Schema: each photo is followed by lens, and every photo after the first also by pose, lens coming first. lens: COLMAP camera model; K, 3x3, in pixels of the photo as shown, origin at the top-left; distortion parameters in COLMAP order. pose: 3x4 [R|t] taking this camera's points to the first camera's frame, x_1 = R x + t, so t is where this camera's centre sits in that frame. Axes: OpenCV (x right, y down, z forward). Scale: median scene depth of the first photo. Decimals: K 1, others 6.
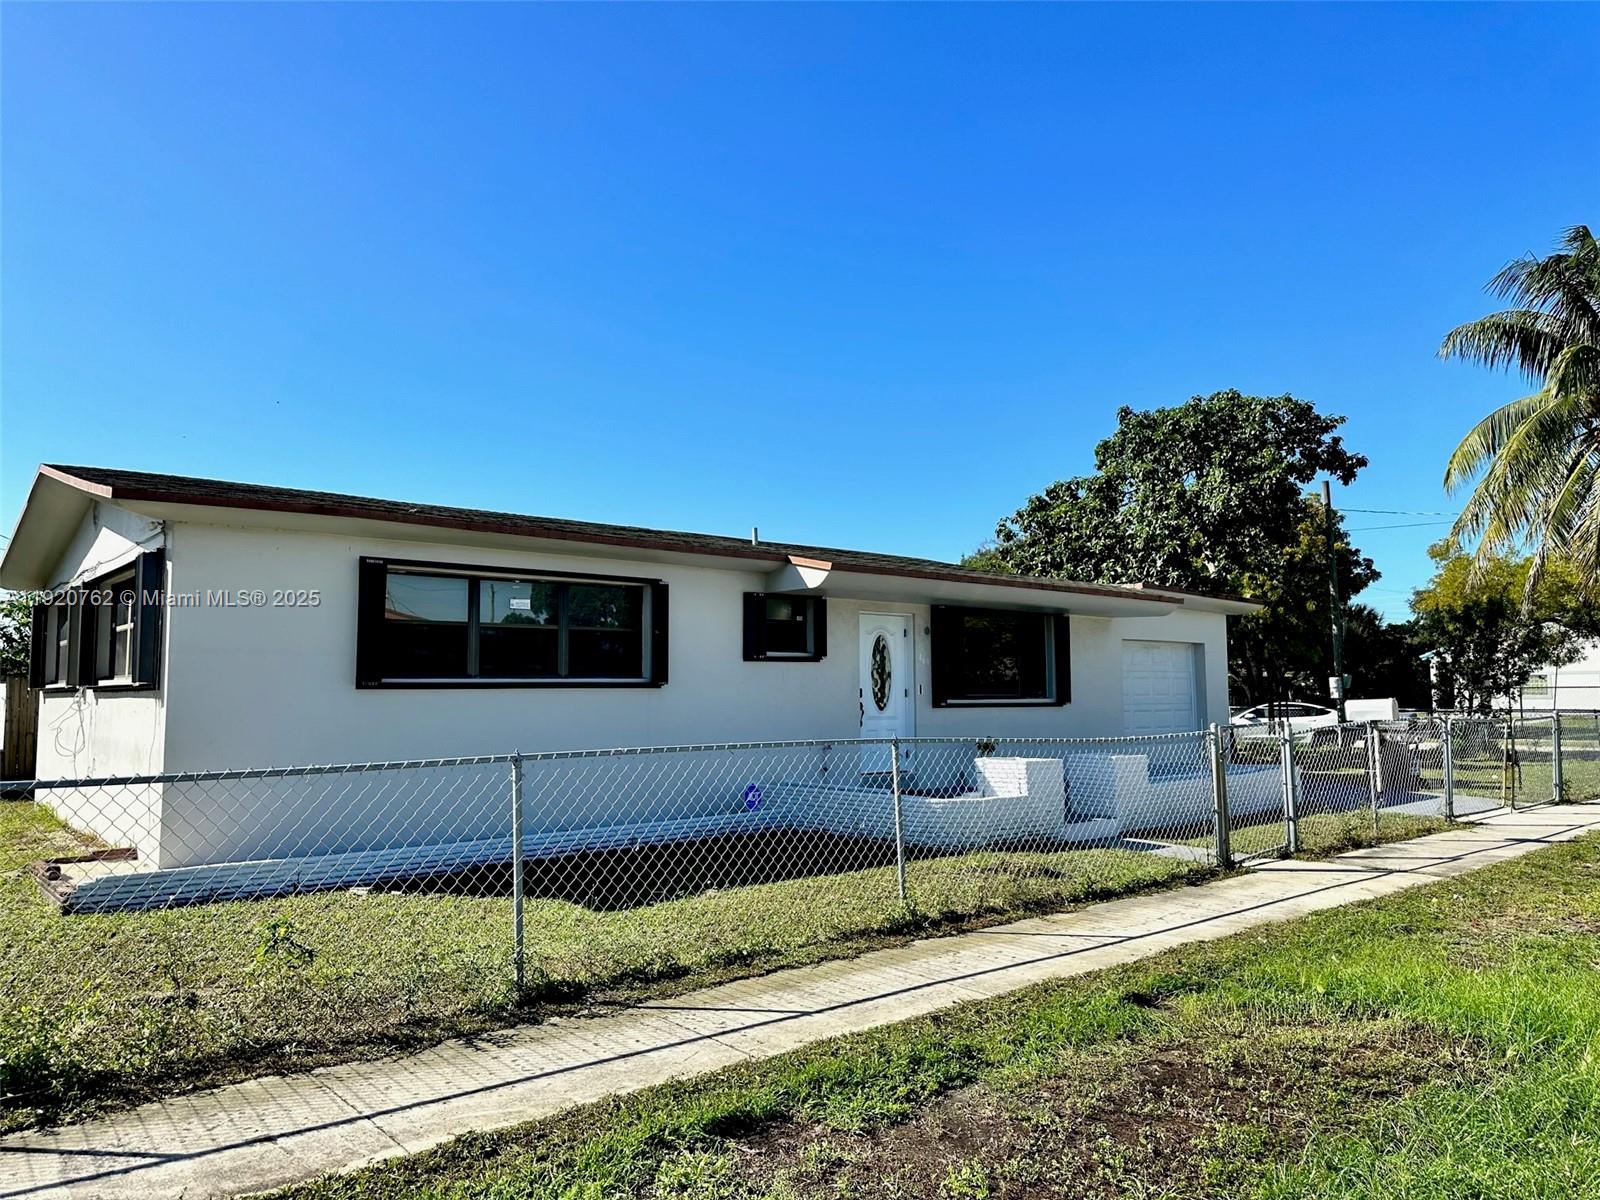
lens RADIAL K [[1123.2, 0, 792.4], [0, 1123.2, 593.2], [0, 0, 1]] dist [0.125625, -0.201144]
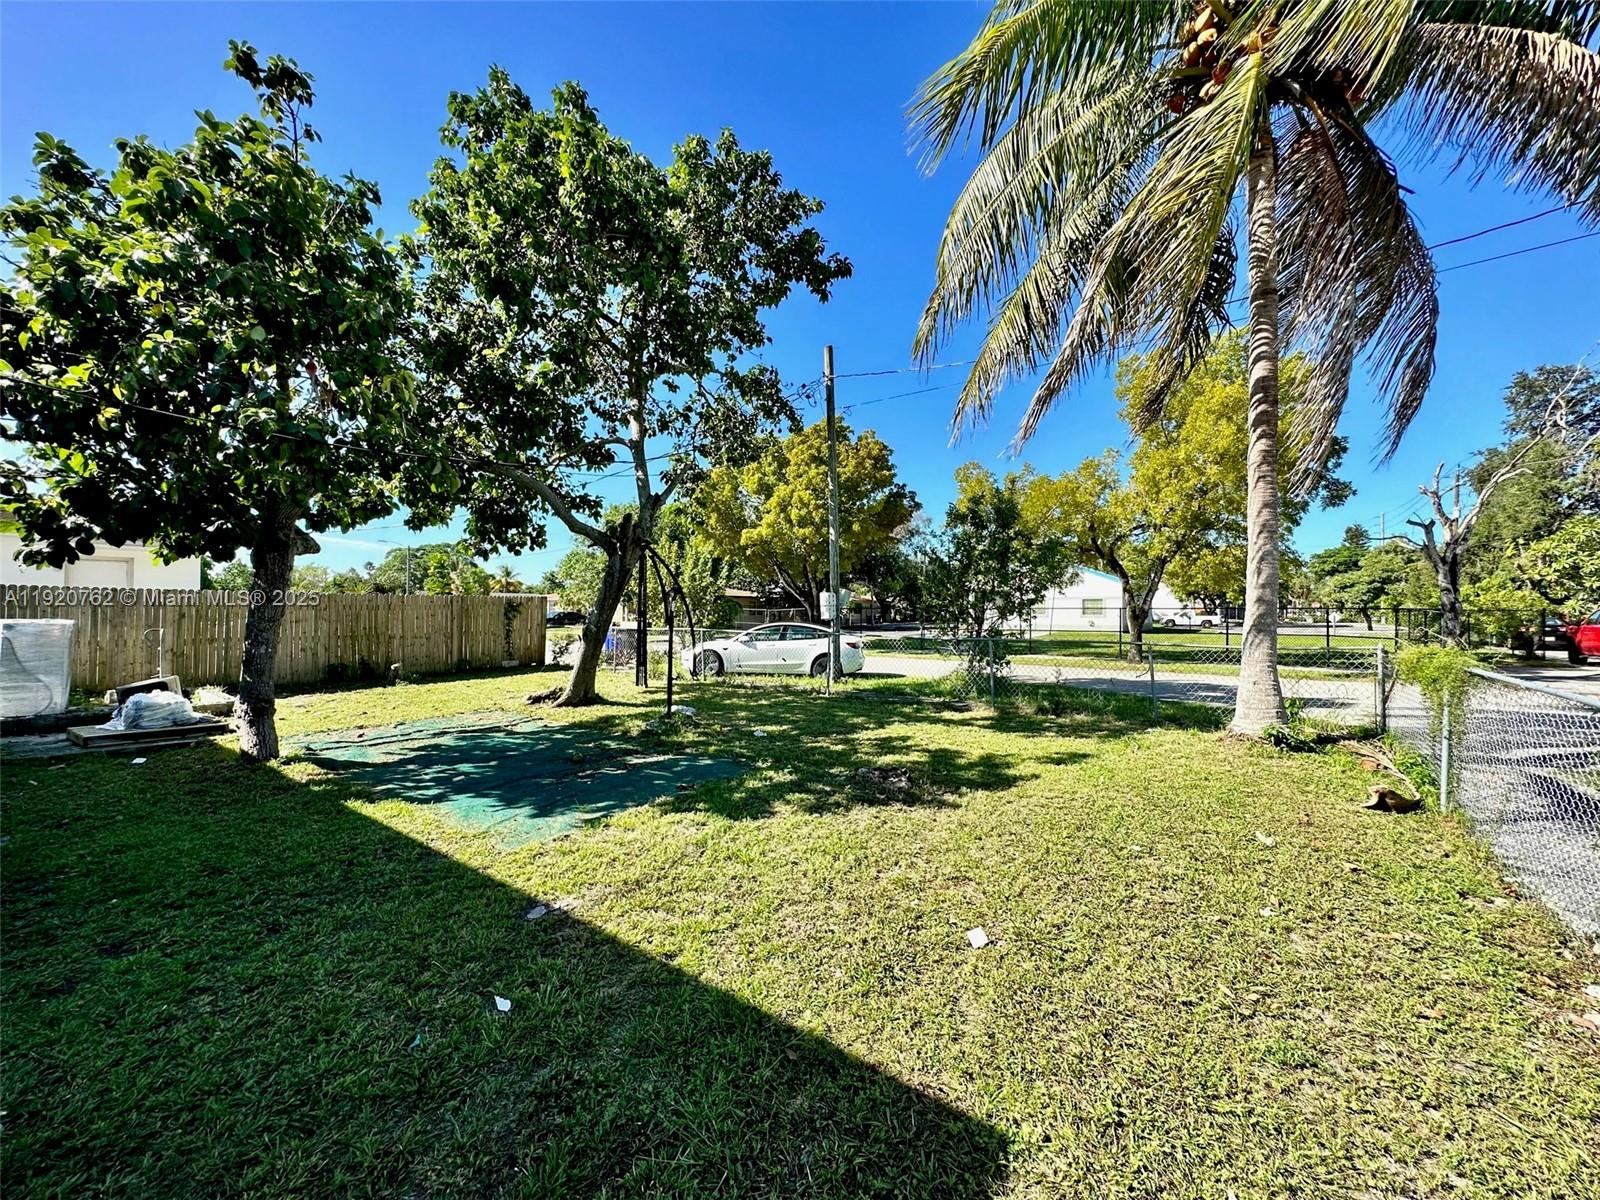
lens RADIAL K [[642.5, 0, 792.8], [0, 642.5, 600.5], [0, 0, 1]] dist [0.001064, 0.000201]
pose [[0.975748, 0.006270, 0.218809, 0.271274], [-0.022764, 0.997076, 0.072941, 0.035901], [-0.217712, -0.076153, 0.973038, 0.437519]]
